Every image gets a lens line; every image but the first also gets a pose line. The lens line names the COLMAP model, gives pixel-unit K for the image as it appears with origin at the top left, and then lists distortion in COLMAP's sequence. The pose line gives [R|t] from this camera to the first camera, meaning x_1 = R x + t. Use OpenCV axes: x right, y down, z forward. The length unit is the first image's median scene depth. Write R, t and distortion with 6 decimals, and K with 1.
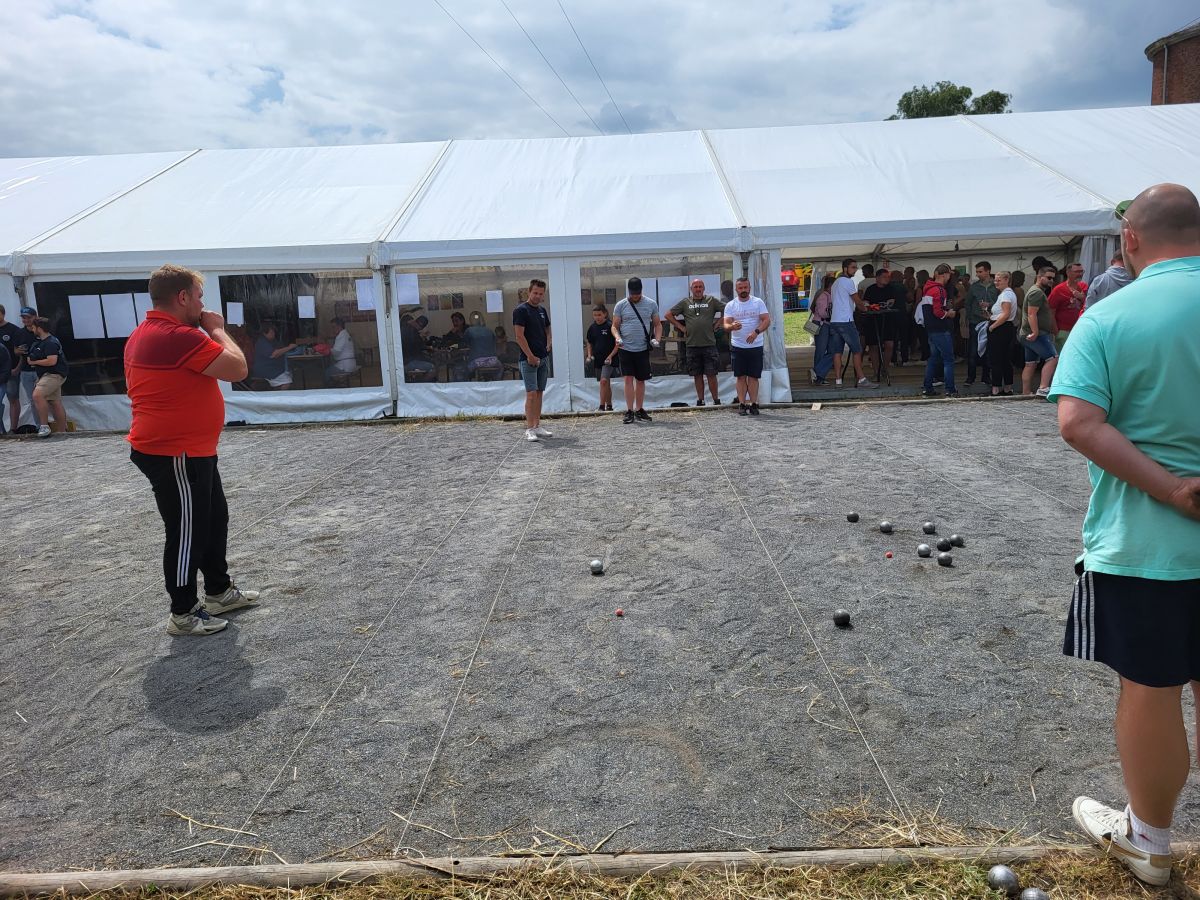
lens RADIAL K [[888.9, 0, 640.0], [0, 888.9, 448.4], [0, 0, 1]] dist [0.055938, 0.000239]
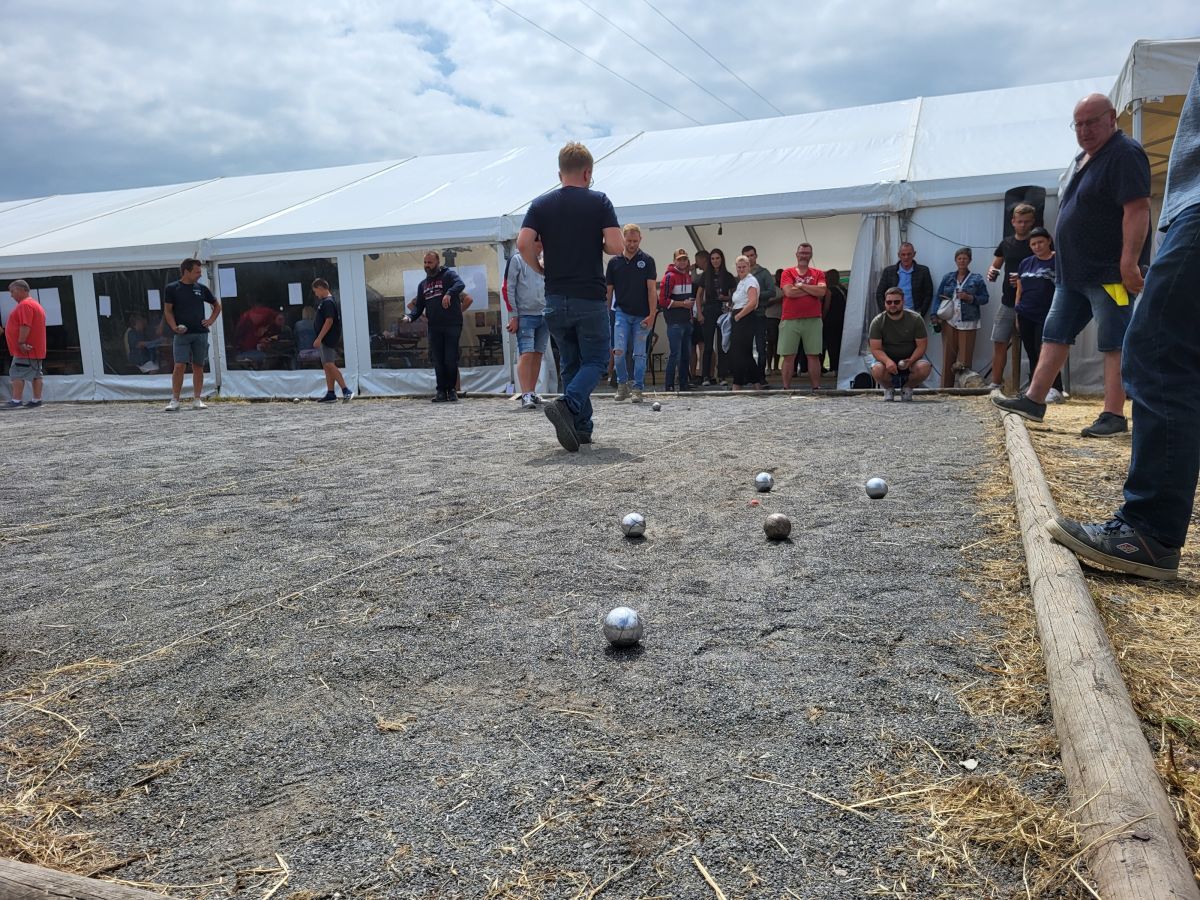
lens RADIAL K [[927.3, 0, 600.0], [0, 927.3, 450.0], [0, 0, 1]] dist [0.040726, -0.002335]
pose [[0.936824, 0.052084, -0.345901, 0.552336], [-0.067798, 0.997137, -0.033477, 0.030270], [0.343167, 0.054813, 0.937674, 0.101905]]
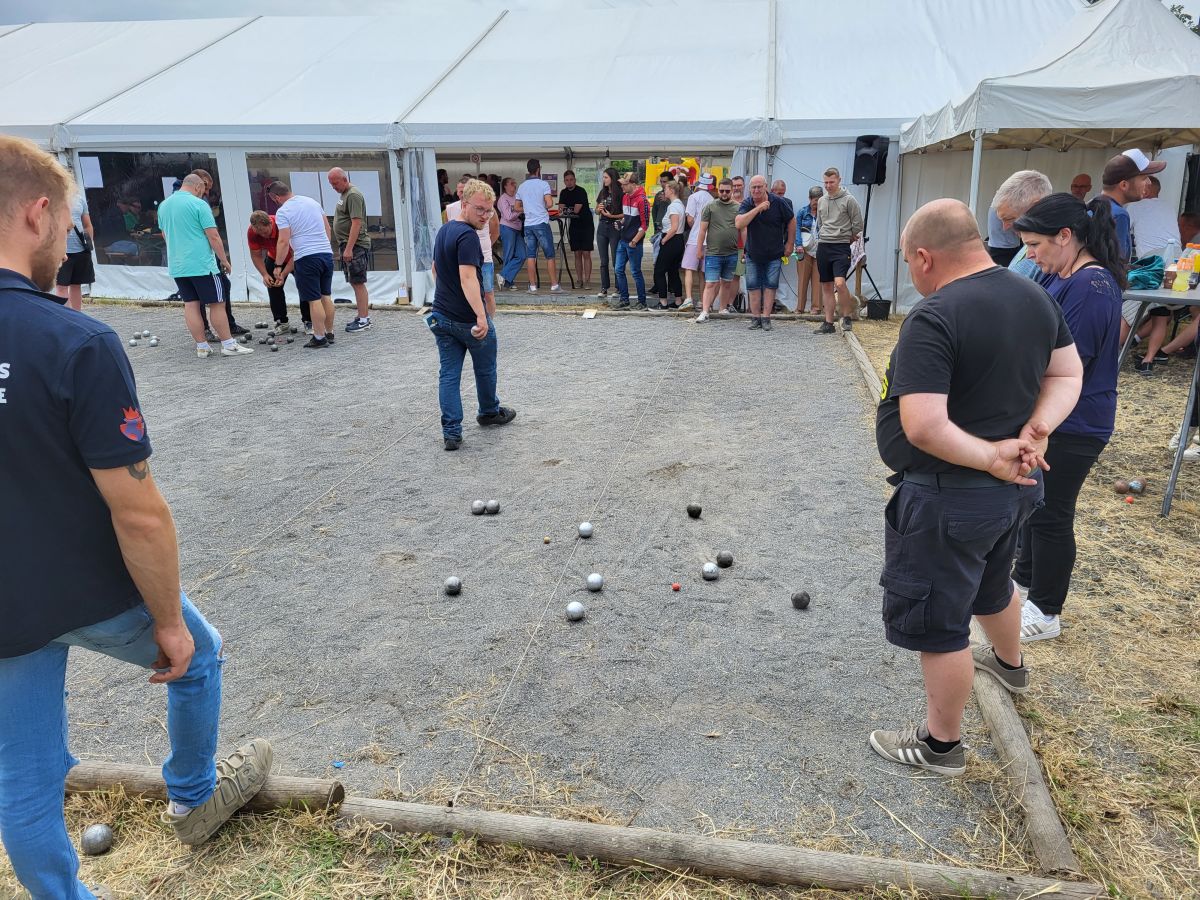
lens RADIAL K [[910.9, 0, 600.0], [0, 910.9, 450.0], [0, 0, 1]] dist [0.038425, 0.000583]
pose [[0.984049, 0.085379, -0.156072, 0.508120], [-0.067151, 0.990674, 0.118555, -0.024328], [0.164739, -0.106184, 0.980605, 0.005095]]
